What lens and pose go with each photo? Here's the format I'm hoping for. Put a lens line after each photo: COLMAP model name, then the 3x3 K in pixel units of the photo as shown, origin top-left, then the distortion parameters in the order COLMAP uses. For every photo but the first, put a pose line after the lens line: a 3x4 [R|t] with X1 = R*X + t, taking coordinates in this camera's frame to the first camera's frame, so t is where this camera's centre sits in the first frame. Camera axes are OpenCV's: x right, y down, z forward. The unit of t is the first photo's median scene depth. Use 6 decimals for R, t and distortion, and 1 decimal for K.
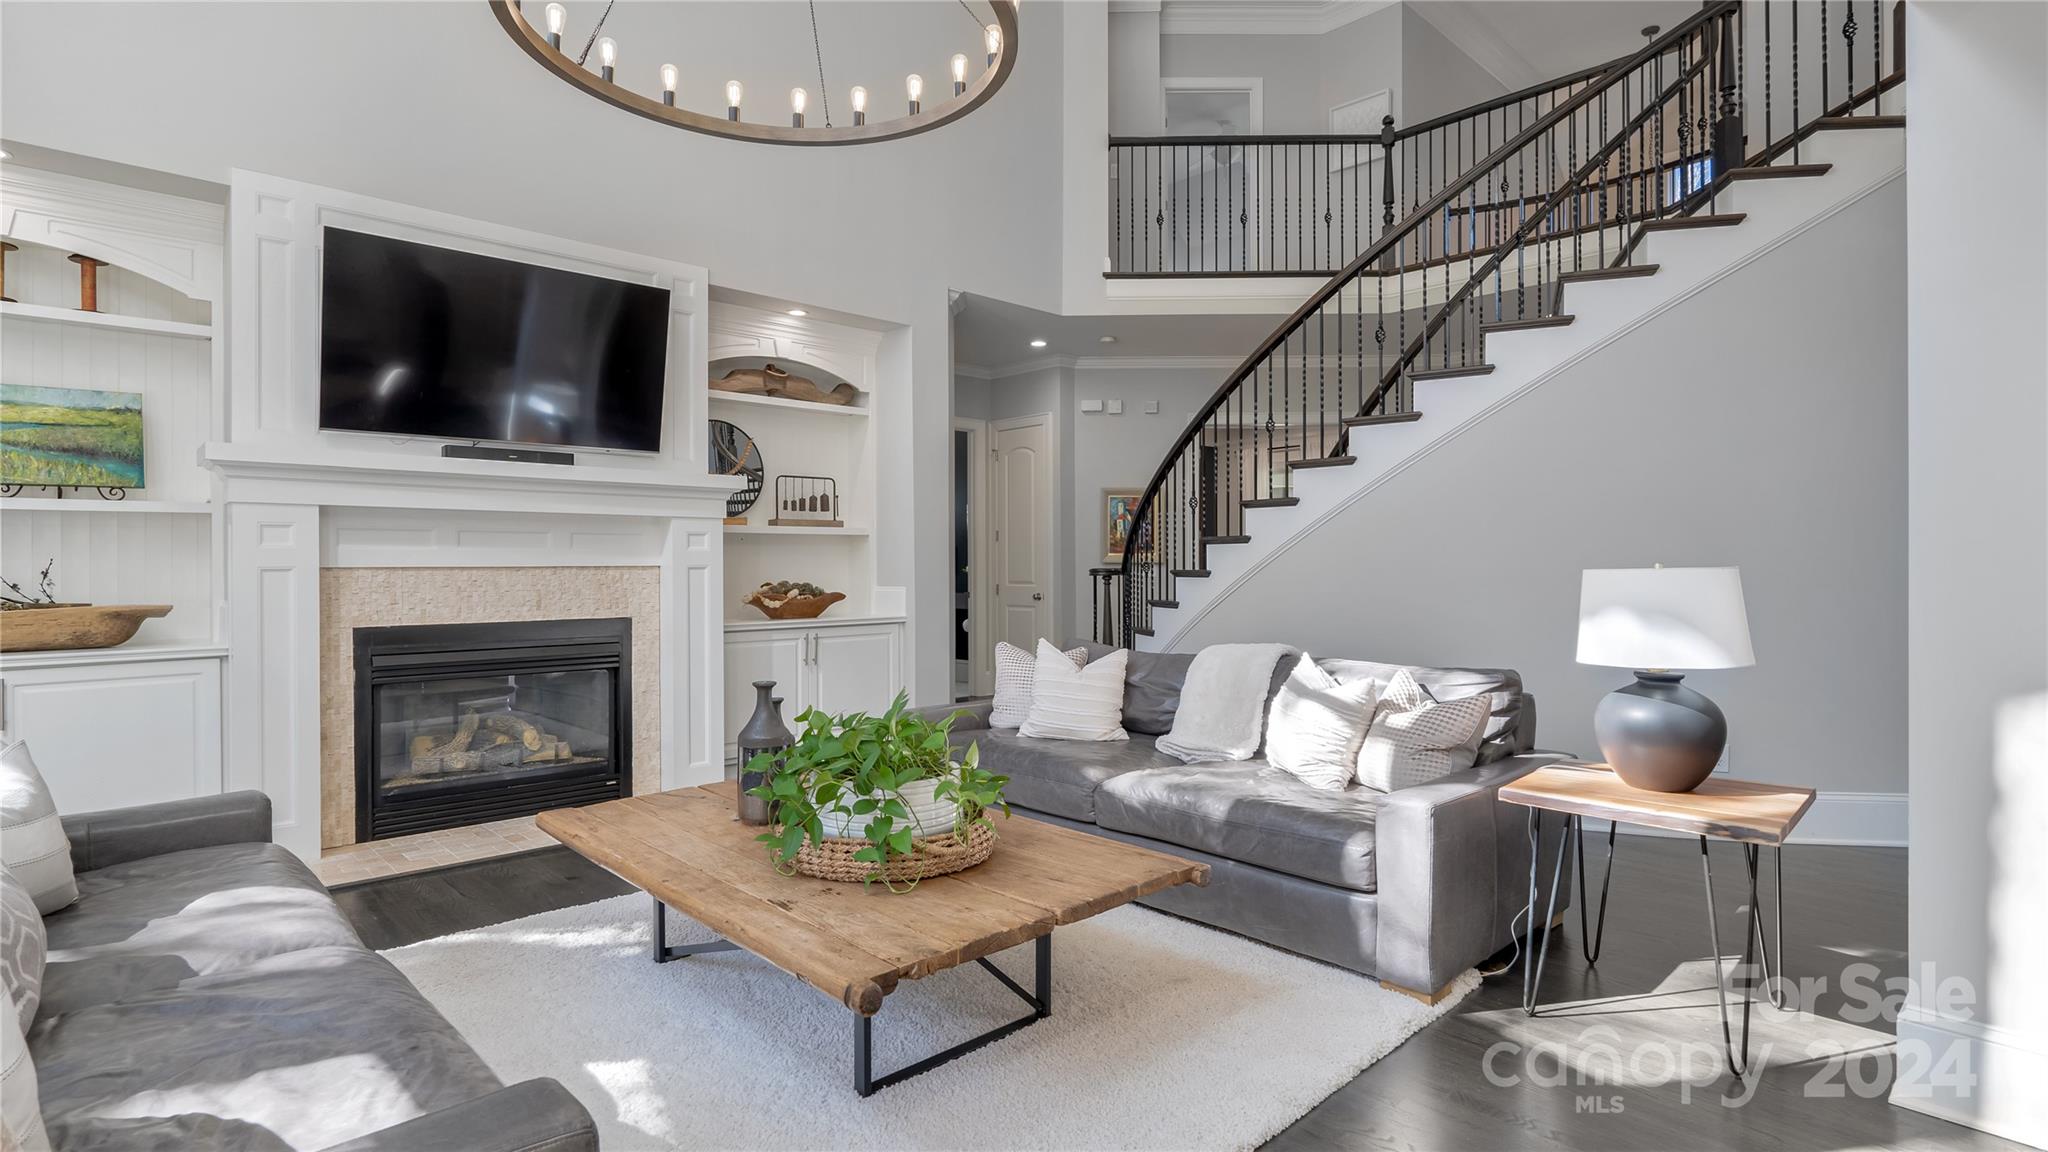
lens RADIAL K [[1005.1, 0, 1026.7], [0, 1005.1, 557.2], [0, 0, 1]] dist [0.000565, 0.000573]
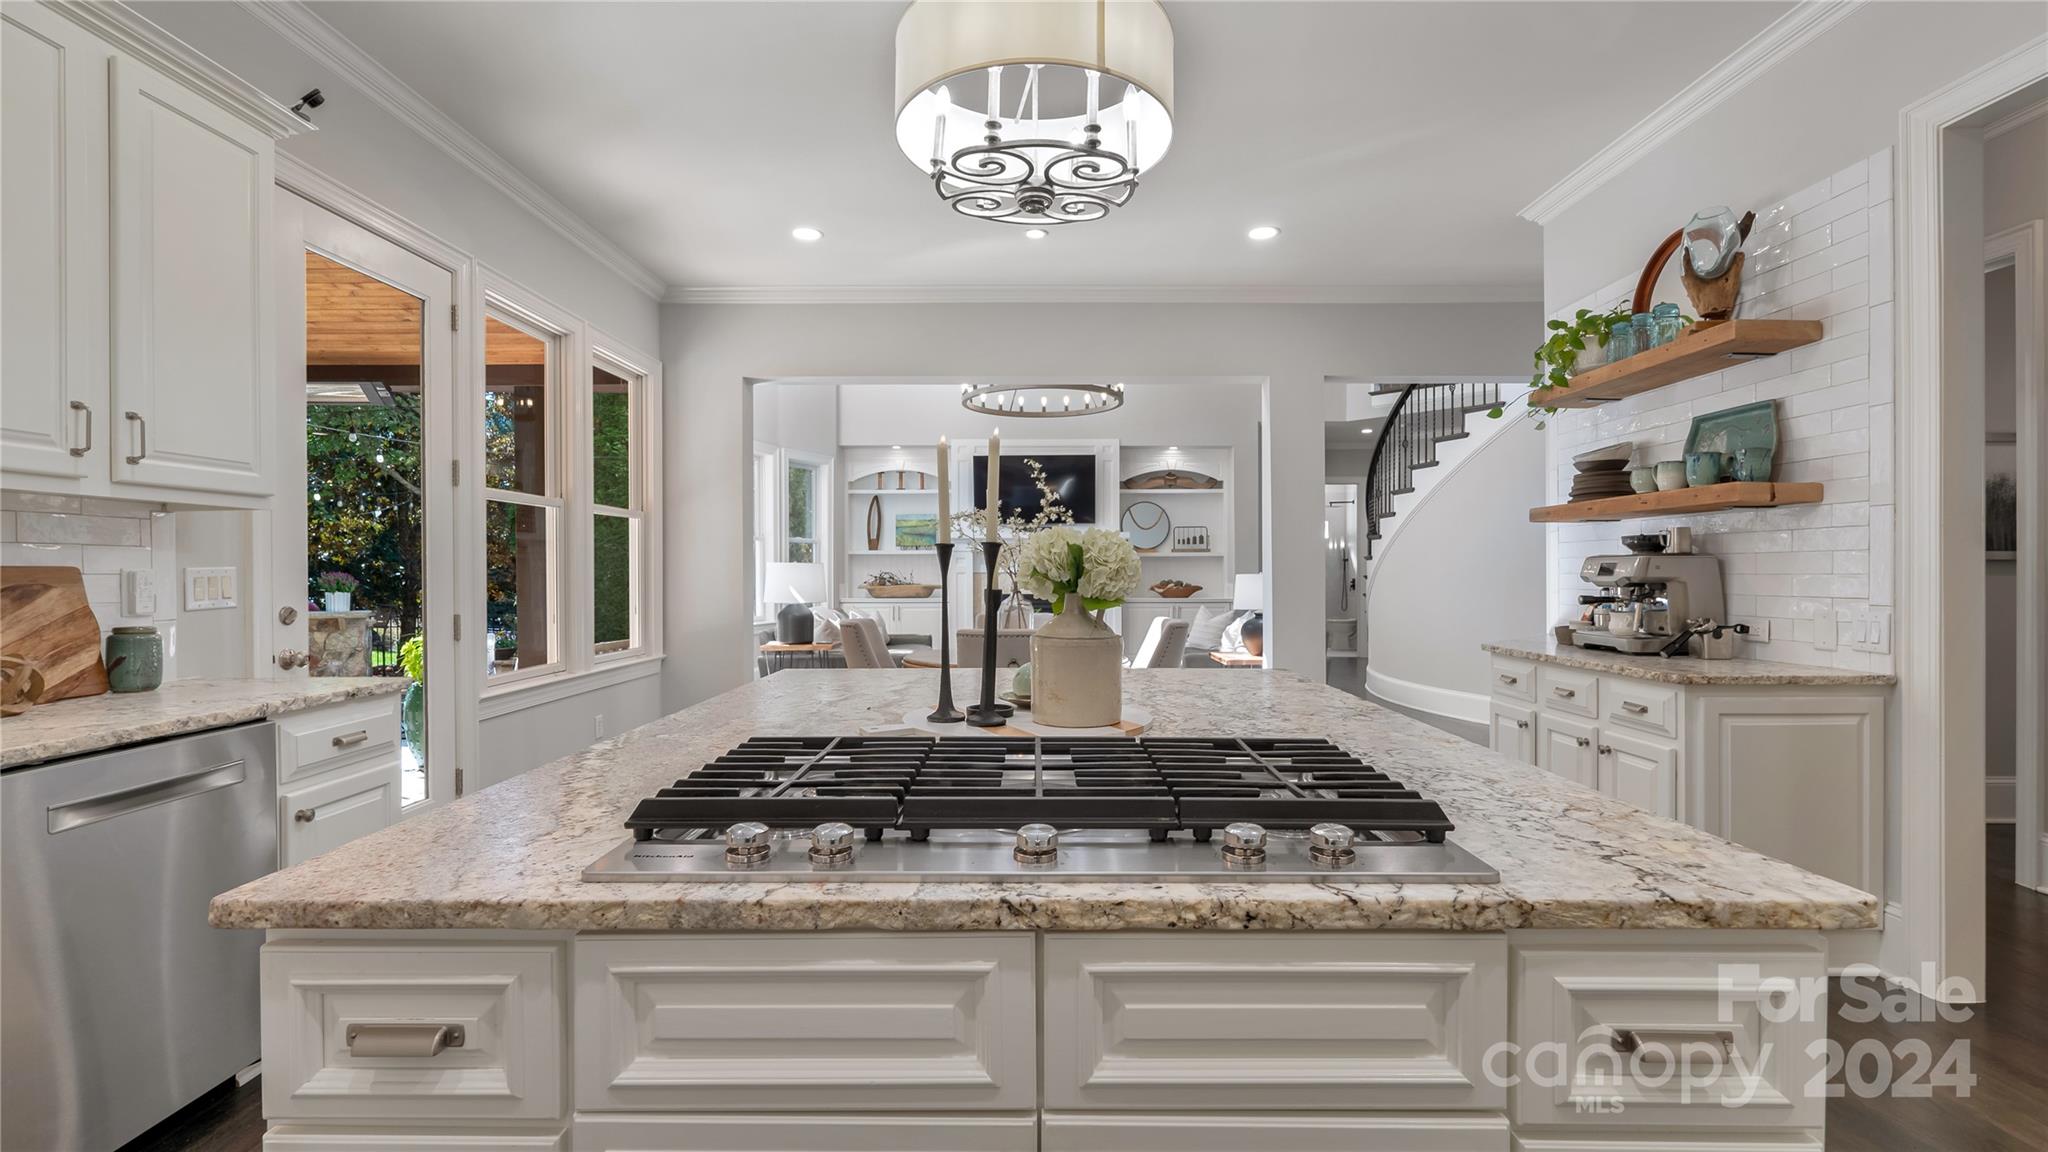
lens RADIAL K [[925.0, 0, 1015.0], [0, 925.0, 564.6], [0, 0, 1]] dist [-0.001331, 0.000017]
pose [[0.711129, -0.004519, -0.703047, 1.002478], [0.003750, 0.999989, -0.002634, -0.004010], [0.703051, -0.000763, 0.711139, -0.649729]]
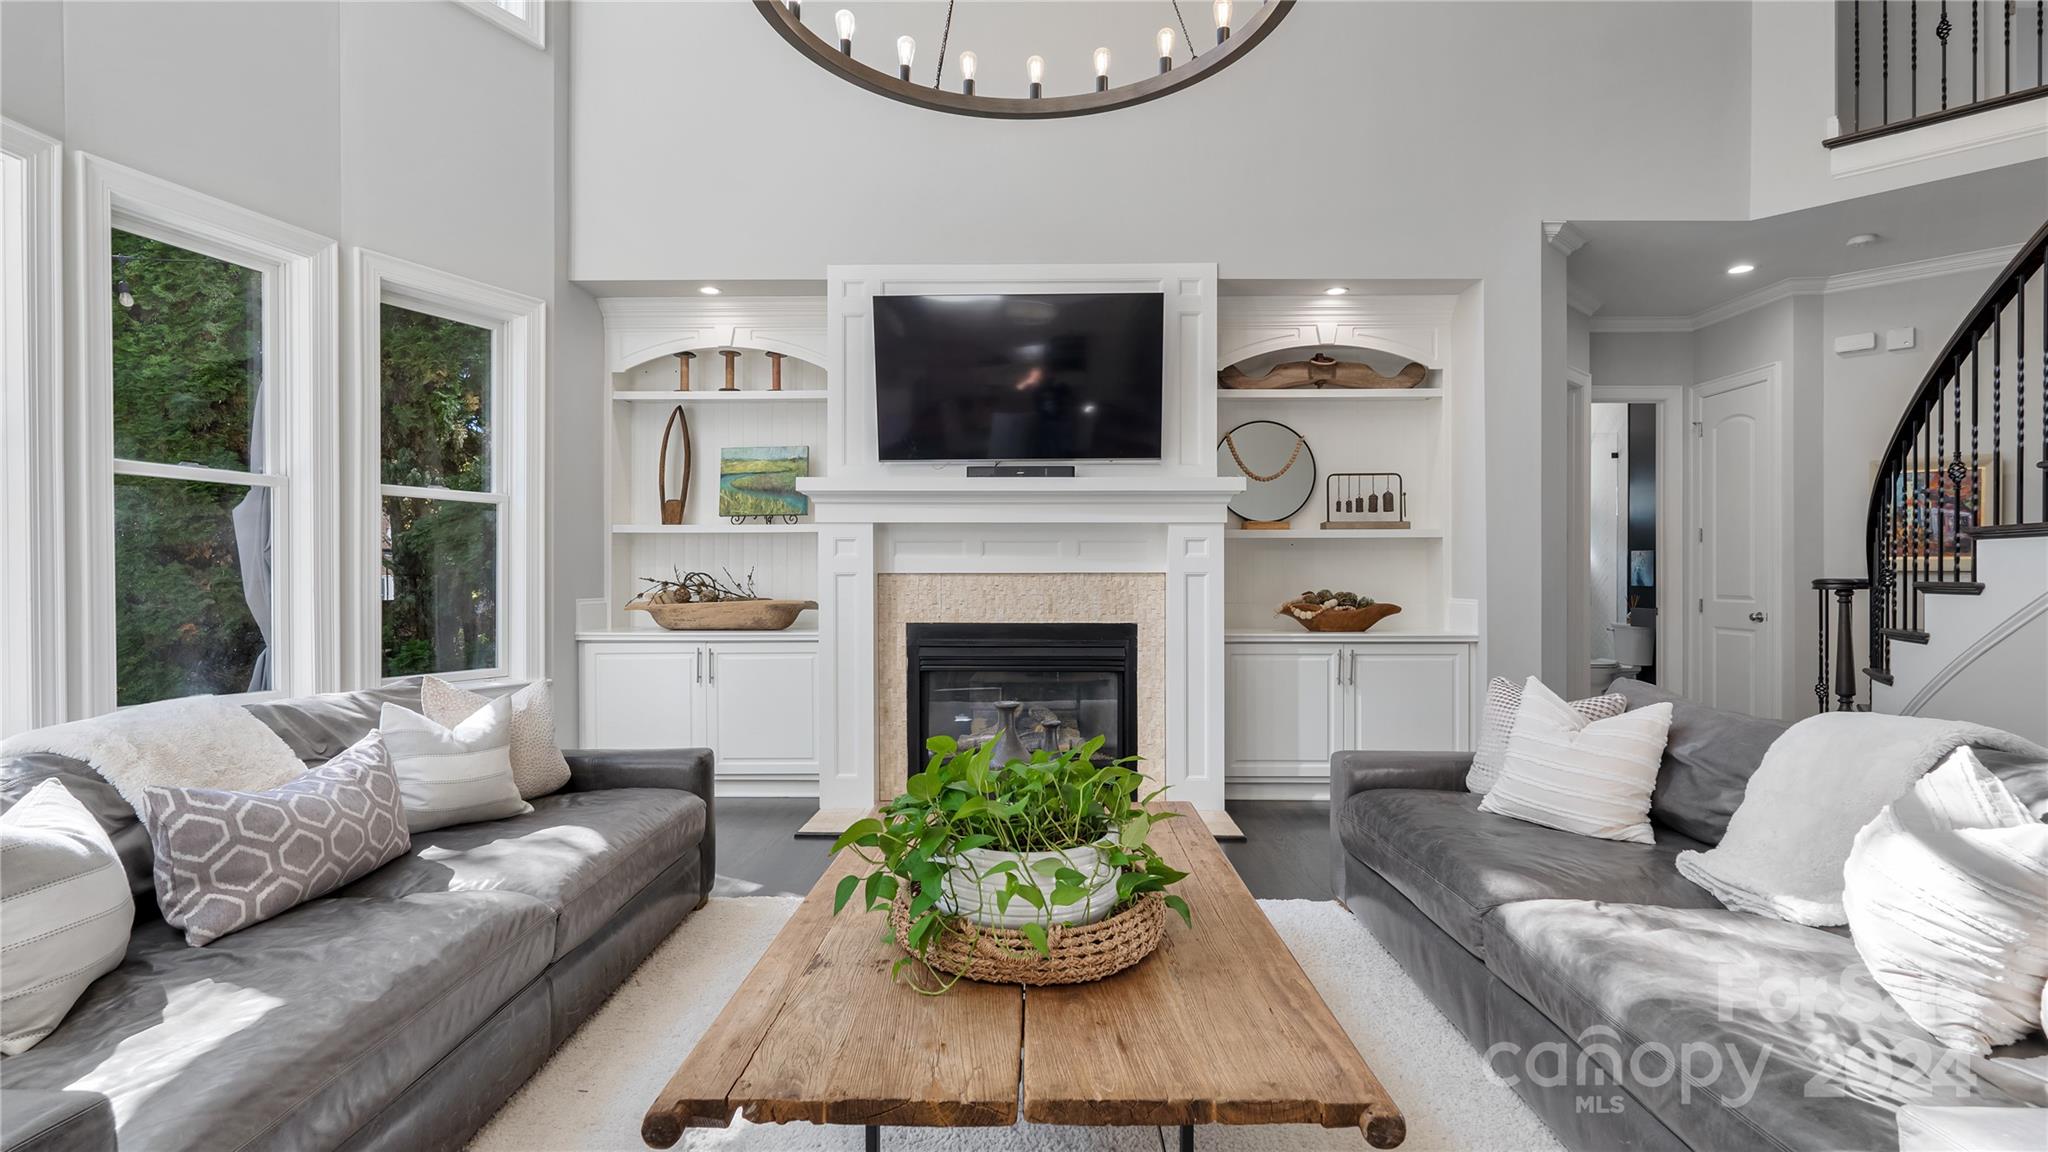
lens RADIAL K [[947.0, 0, 1029.7], [0, 947.0, 572.4], [0, 0, 1]] dist [-0.000258, 0.000159]
pose [[0.714556, 0.002257, -0.699574, 0.195953], [0.002775, 0.999978, 0.006061, 0.002119], [0.699573, -0.006272, 0.714534, 0.237112]]
